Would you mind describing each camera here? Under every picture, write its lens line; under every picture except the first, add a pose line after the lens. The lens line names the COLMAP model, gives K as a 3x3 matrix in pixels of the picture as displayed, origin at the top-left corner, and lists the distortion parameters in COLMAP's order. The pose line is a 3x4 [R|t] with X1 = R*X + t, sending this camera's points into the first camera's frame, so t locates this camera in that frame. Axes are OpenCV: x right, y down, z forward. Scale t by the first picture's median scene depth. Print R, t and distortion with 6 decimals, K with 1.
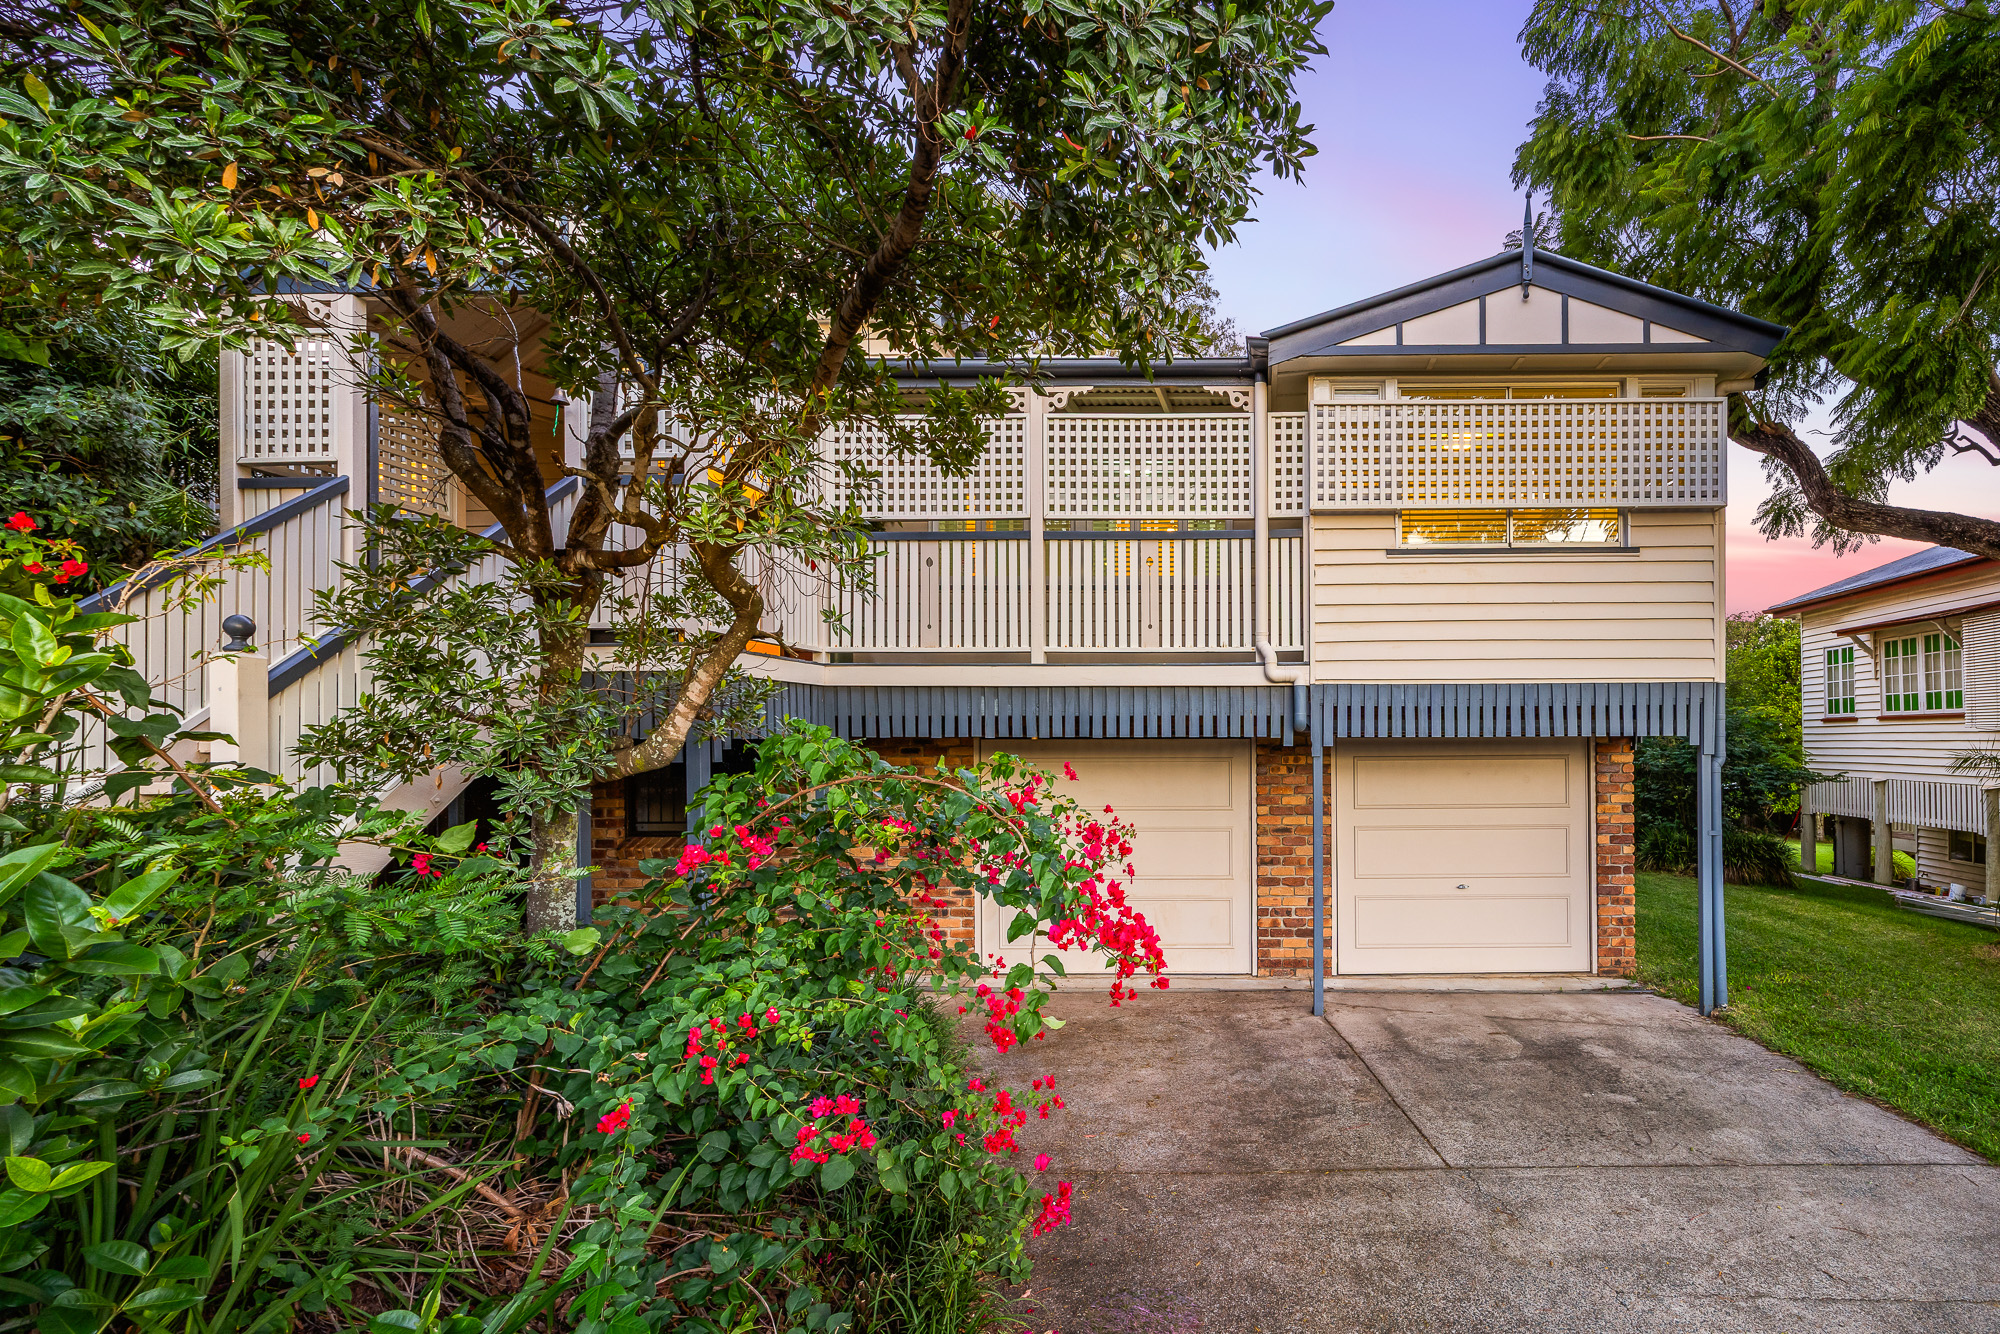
lens RADIAL K [[812.2, 0, 1000.9], [0, 812.2, 740.8], [0, 0, 1]] dist [0.001186, 0.000110]
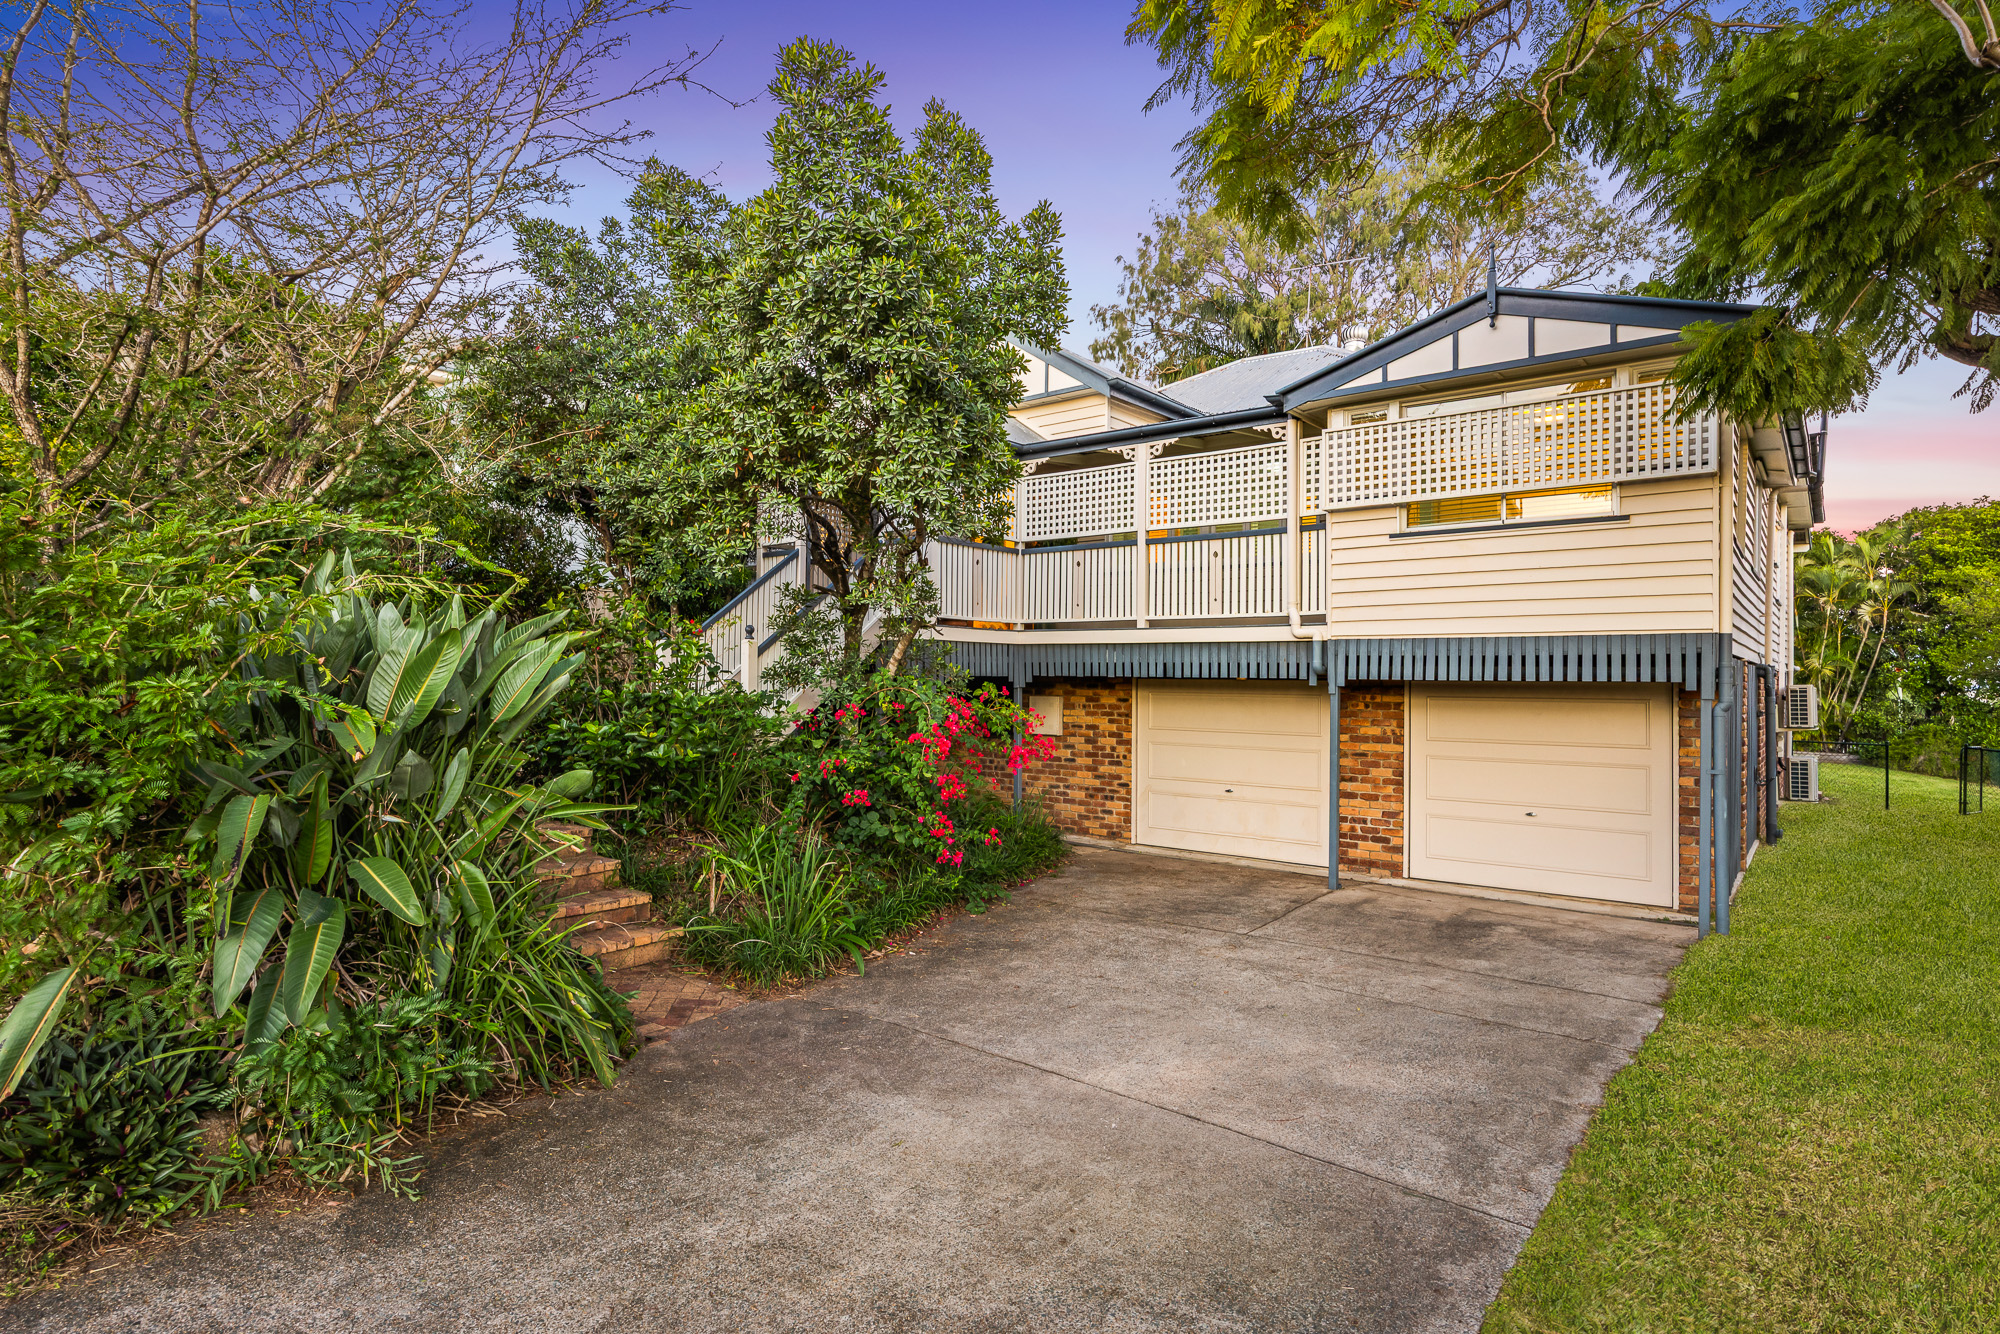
lens RADIAL K [[1060.7, 0, 1000.0], [0, 1060.7, 667.0], [0, 0, 1]] dist [-0.001522, -0.000388]
pose [[0.813957, 0.004971, -0.580904, 0.959676], [-0.014417, 0.999828, -0.011646, 0.003728], [0.580746, 0.017854, 0.813889, -0.731020]]
